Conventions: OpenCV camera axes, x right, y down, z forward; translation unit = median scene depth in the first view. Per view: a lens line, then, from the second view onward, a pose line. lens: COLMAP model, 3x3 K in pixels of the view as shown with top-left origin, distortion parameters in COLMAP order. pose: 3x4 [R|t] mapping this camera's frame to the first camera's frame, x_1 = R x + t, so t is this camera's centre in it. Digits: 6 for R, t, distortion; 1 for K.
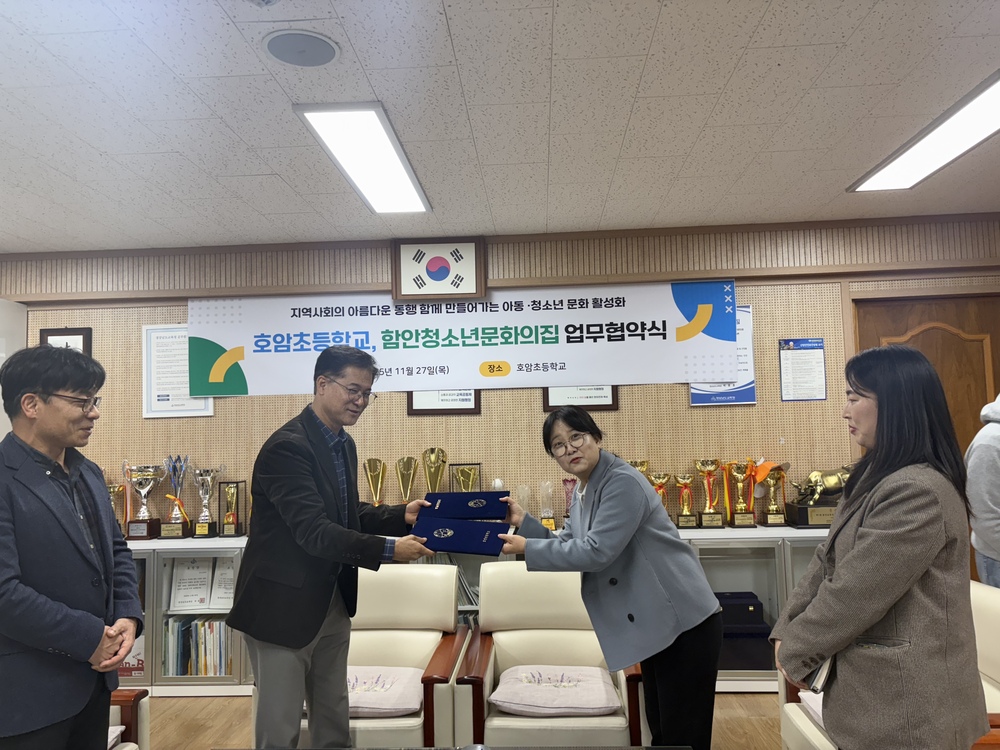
lens RADIAL K [[751.3, 0, 499.7], [0, 751.3, 370.2], [0, 0, 1]] dist [0.069590, -0.083276]
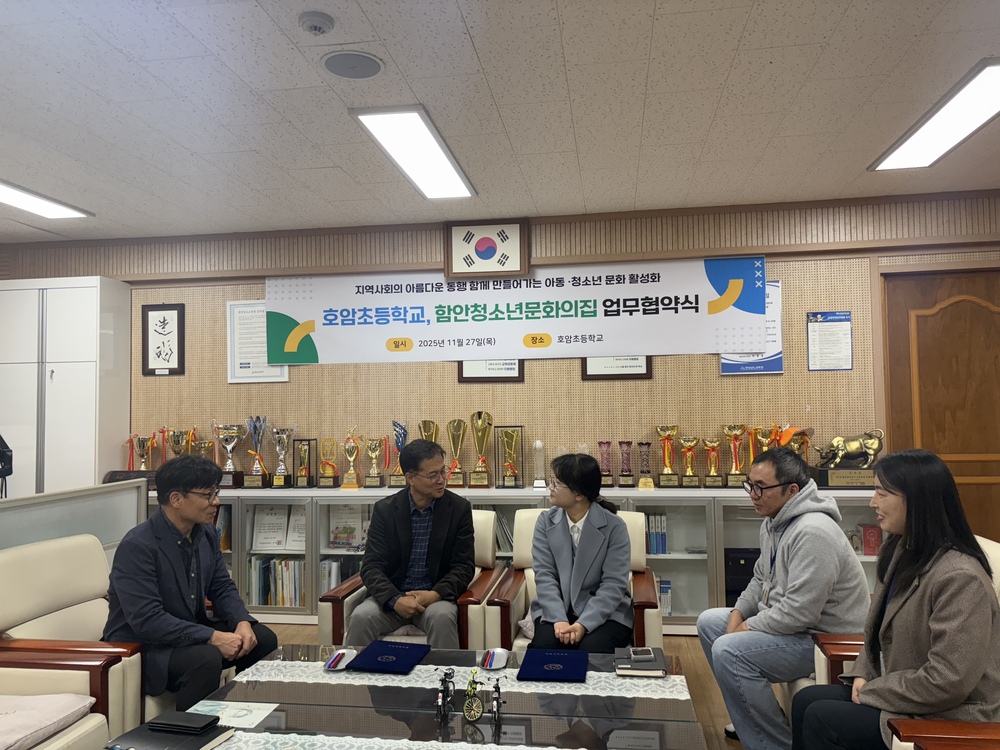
lens RADIAL K [[751.3, 0, 499.7], [0, 751.3, 370.2], [0, 0, 1]] dist [0.069590, -0.083276]
pose [[0.995523, 0.005158, -0.094377, 0.042774], [-0.002558, 0.999614, 0.027649, 0.011672], [0.094484, -0.027283, 0.995152, -0.090554]]
